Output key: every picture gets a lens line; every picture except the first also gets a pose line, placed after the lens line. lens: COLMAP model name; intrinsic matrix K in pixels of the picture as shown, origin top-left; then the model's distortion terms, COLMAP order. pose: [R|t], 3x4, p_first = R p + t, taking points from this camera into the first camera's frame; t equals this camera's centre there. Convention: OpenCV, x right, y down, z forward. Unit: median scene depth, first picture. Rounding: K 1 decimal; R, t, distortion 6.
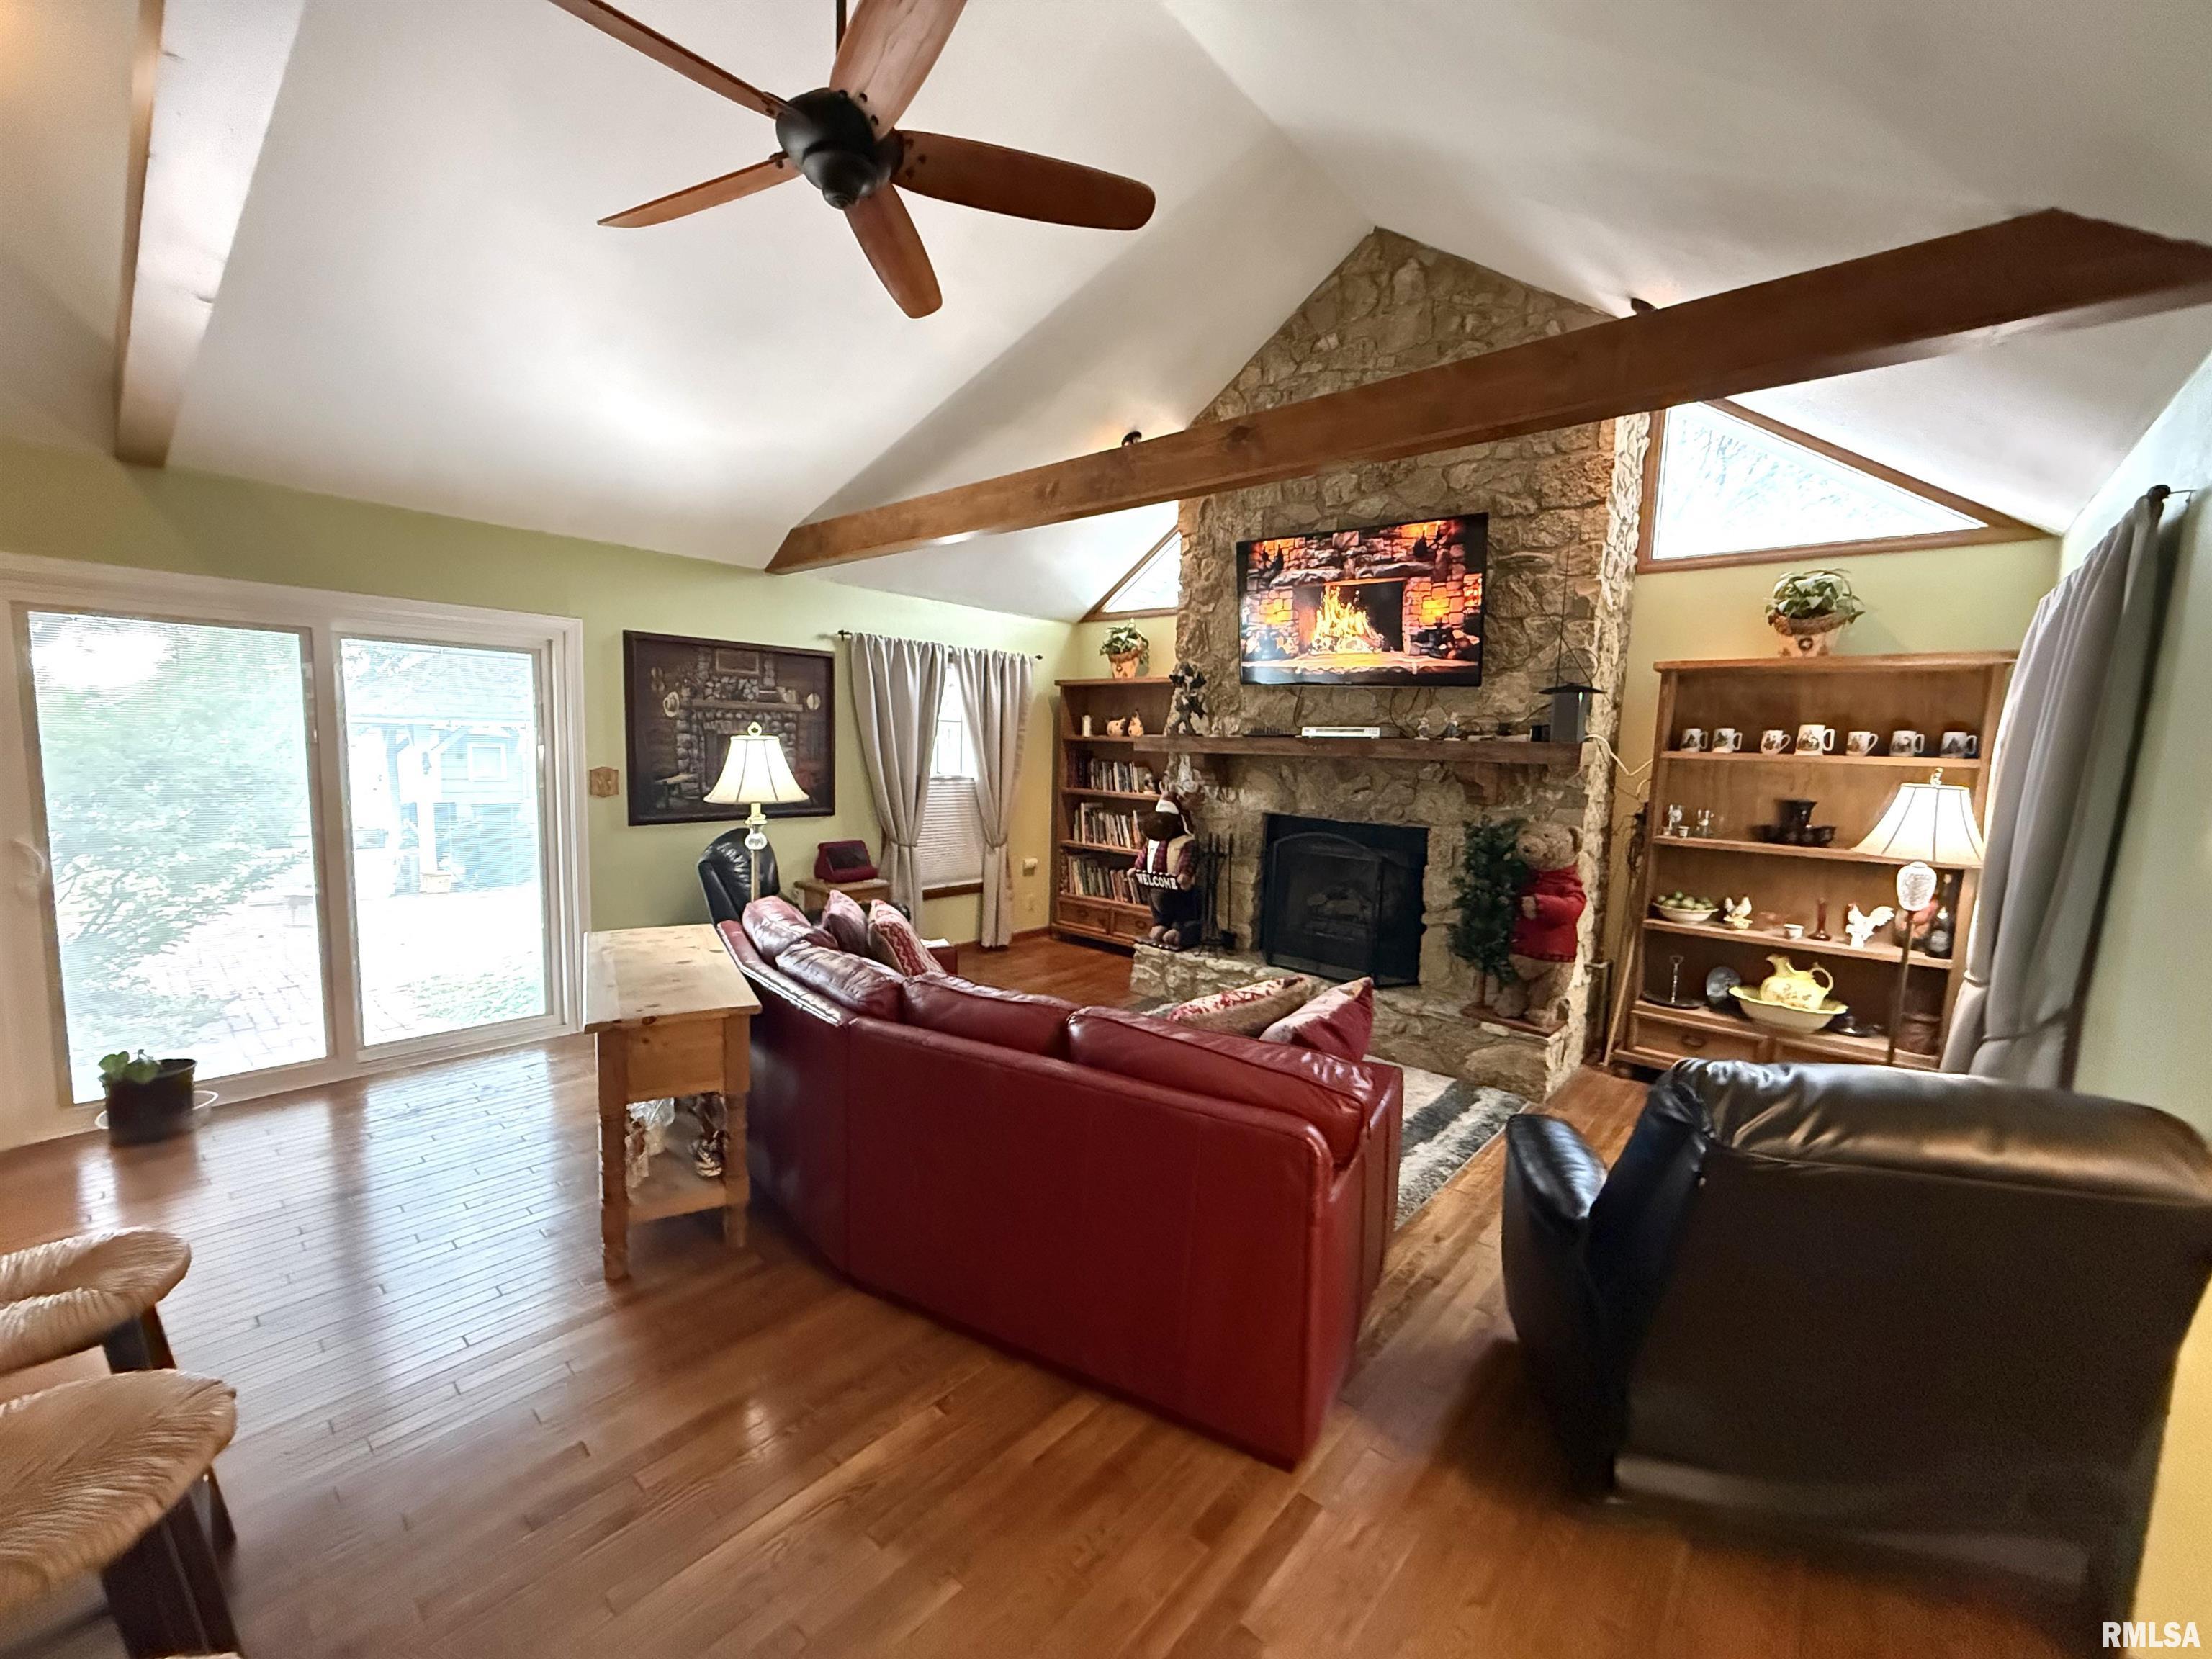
lens RADIAL K [[883.3, 0, 1098.5], [0, 883.3, 836.6], [0, 0, 1]] dist [0.001365, -0.000567]
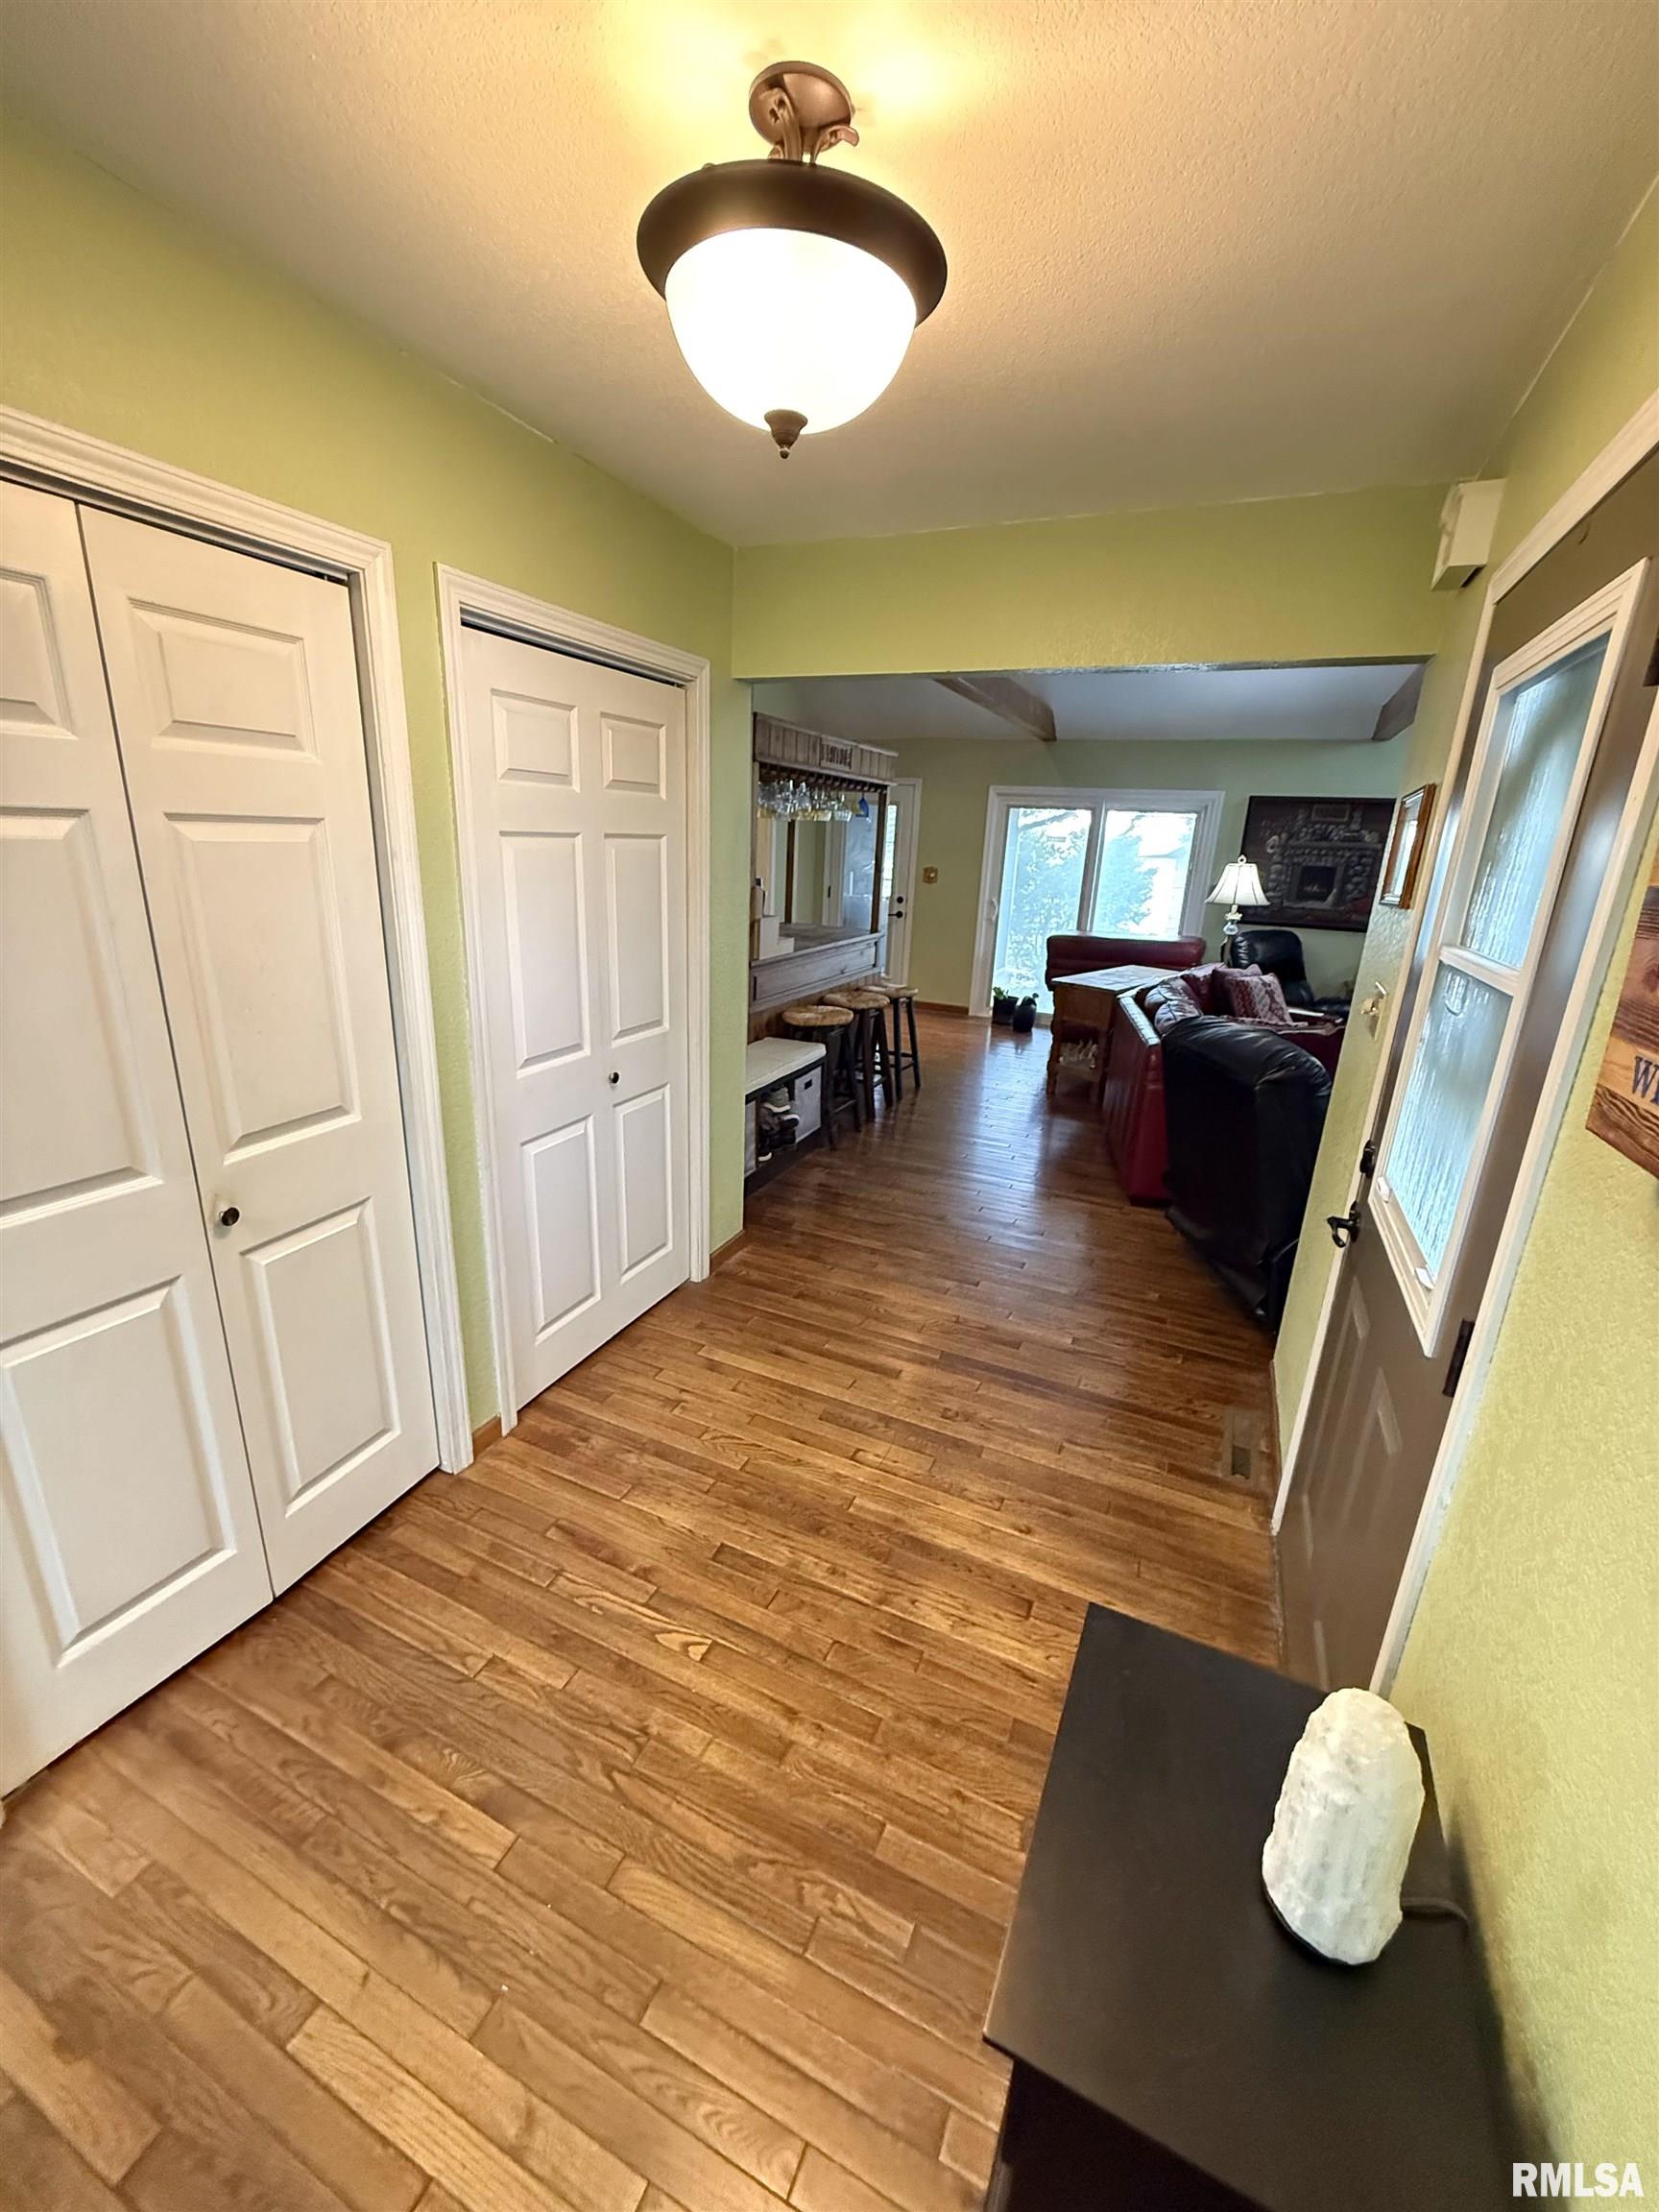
lens RADIAL K [[883.3, 0, 828.5], [0, 883.3, 1104.7], [0, 0, 1]] dist [0.001365, -0.000567]
pose [[0.299181, 0.261930, -0.917542, 0.758376], [-0.136693, 0.963433, 0.230459, 0.033097], [0.944355, 0.056473, 0.324045, -0.171652]]
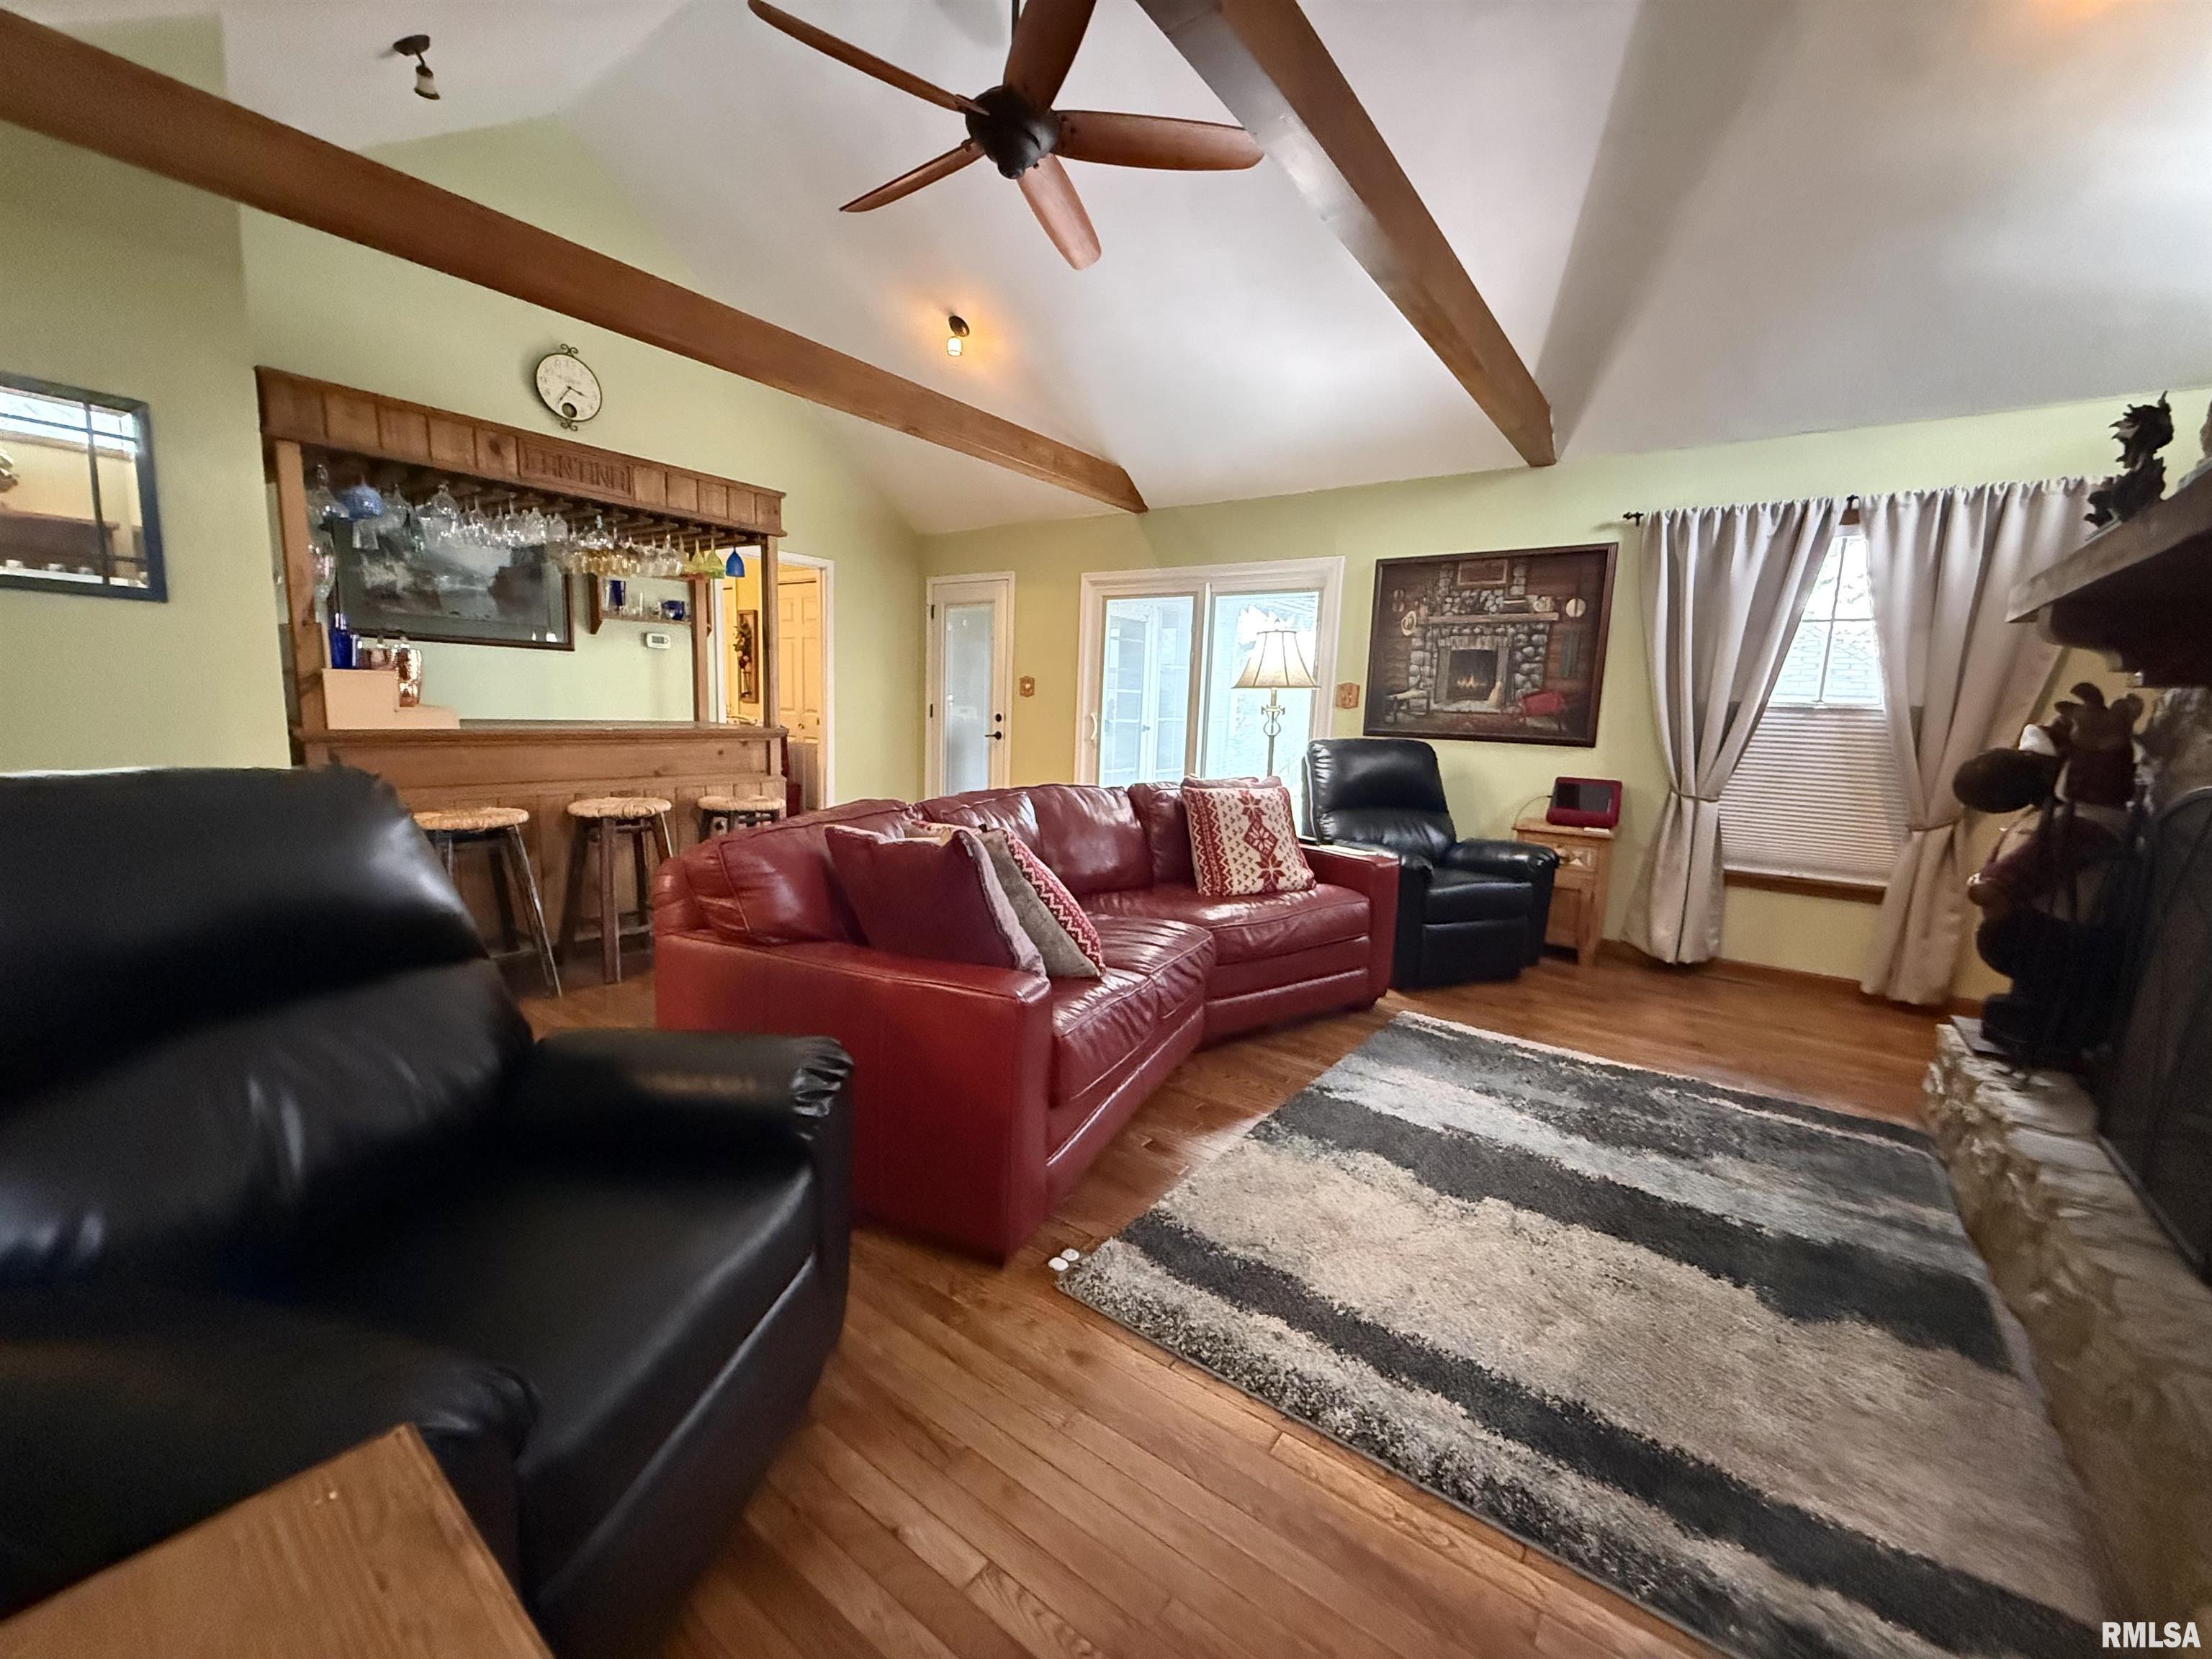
lens RADIAL K [[883.3, 0, 1110.2], [0, 883.3, 832.1], [0, 0, 1]] dist [0.001365, -0.000567]
pose [[0.093766, 0.113482, -0.989105, 0.533650], [-0.143777, 0.984612, 0.099337, 0.040833], [0.985158, 0.132896, 0.108640, 0.543015]]
